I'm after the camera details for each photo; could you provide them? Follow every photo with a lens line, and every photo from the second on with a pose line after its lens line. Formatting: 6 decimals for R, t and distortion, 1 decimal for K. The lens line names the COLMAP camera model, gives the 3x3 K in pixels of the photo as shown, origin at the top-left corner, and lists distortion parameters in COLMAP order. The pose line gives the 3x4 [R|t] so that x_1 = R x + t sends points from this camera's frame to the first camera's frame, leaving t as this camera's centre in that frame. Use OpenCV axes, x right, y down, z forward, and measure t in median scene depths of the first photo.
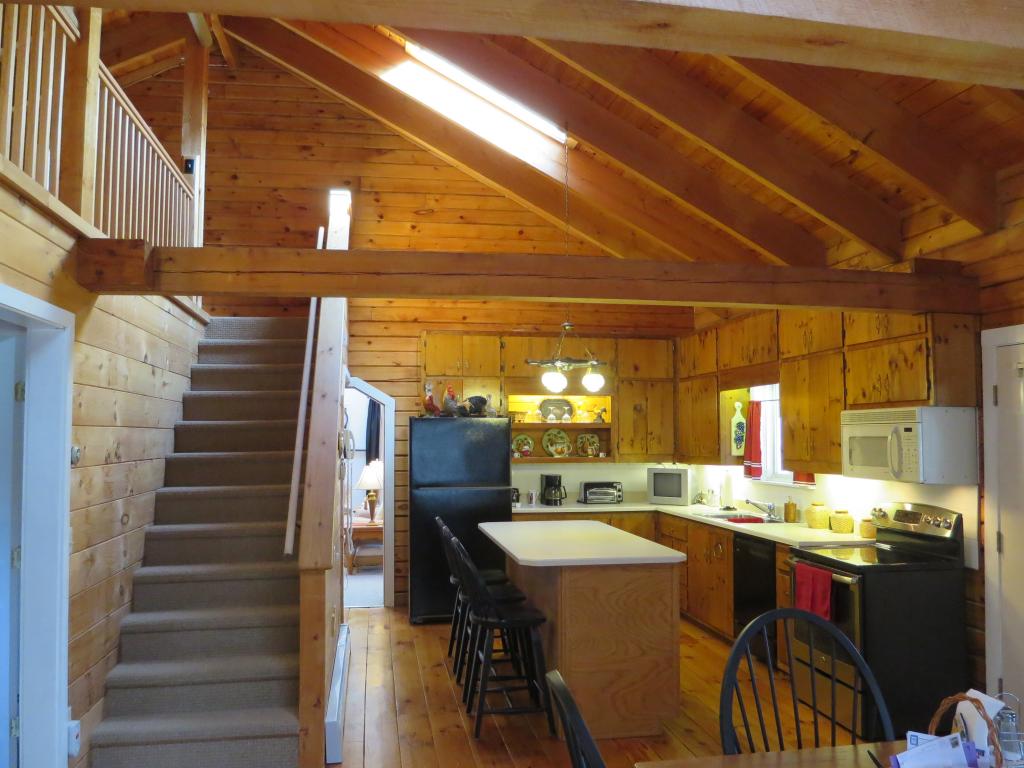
lens RADIAL K [[834.6, 0, 519.2], [0, 834.6, 359.8], [0, 0, 1]] dist [-0.092817, 0.050300]
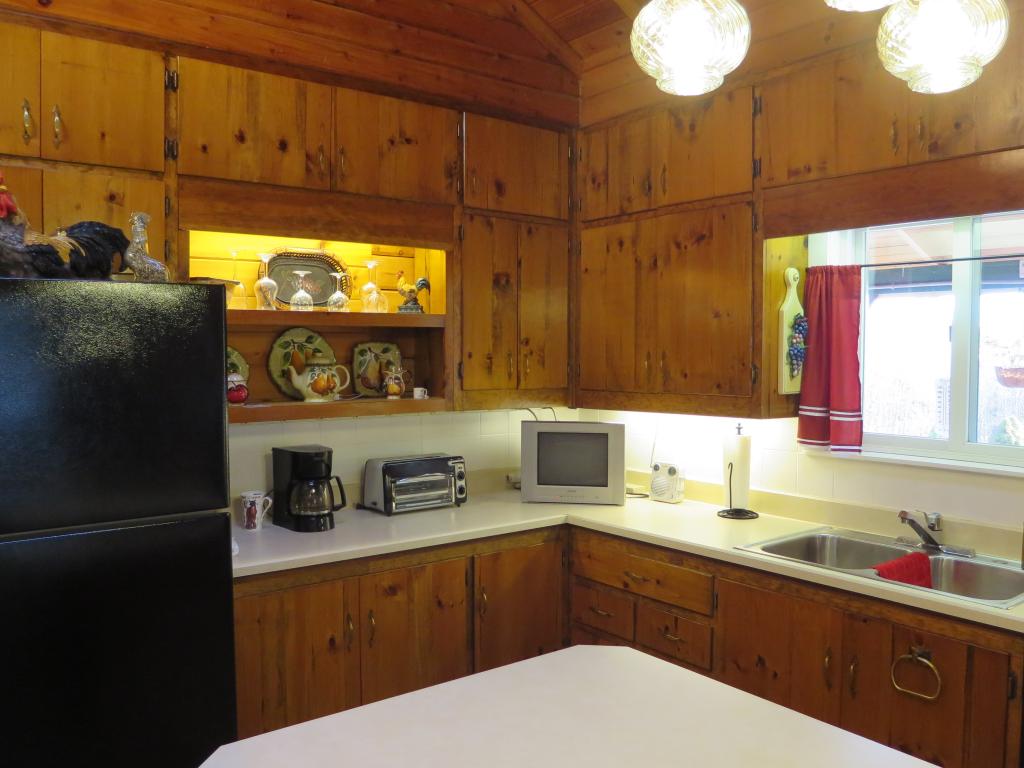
lens RADIAL K [[834.6, 0, 511.0], [0, 834.6, 375.8], [0, 0, 1]] dist [-0.092817, 0.050300]
pose [[0.888455, -0.014343, 0.458740, -0.052840], [-0.041753, 0.992841, 0.111906, 0.060746], [-0.457061, -0.118577, 0.881496, 0.650250]]
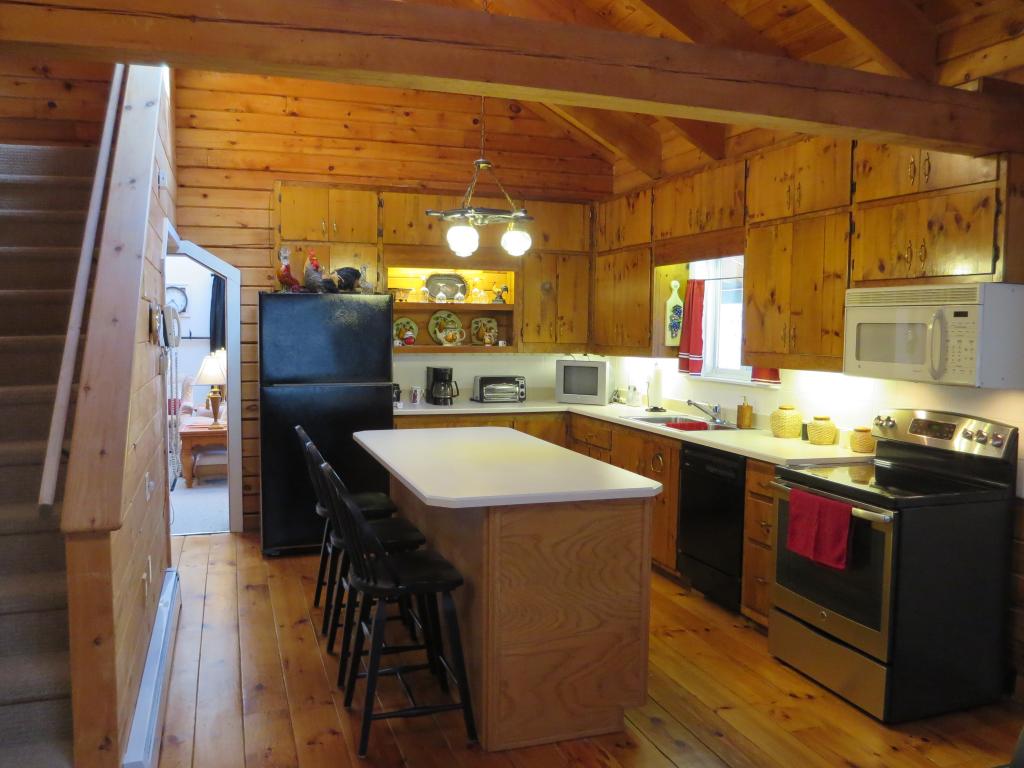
lens RADIAL K [[834.6, 0, 515.5], [0, 834.6, 366.5], [0, 0, 1]] dist [-0.092817, 0.050300]
pose [[0.986785, 0.003470, 0.161999, -0.021355], [-0.026021, 0.990188, 0.137295, 0.024865], [-0.159934, -0.139696, 0.977193, 0.203048]]
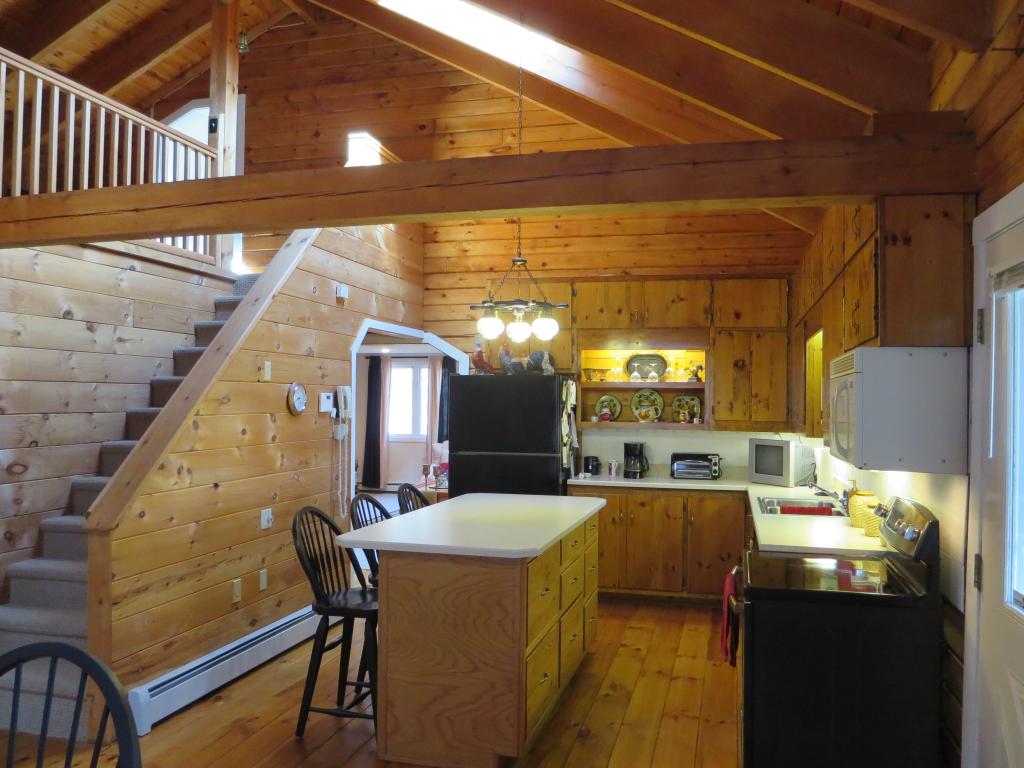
lens RADIAL K [[834.6, 0, 528.2], [0, 834.6, 372.4], [0, 0, 1]] dist [-0.092817, 0.050300]
pose [[0.915563, -0.002072, -0.402170, 0.295654], [0.023853, 0.998506, 0.049160, 0.022299], [0.401467, -0.054602, 0.914244, 0.185869]]
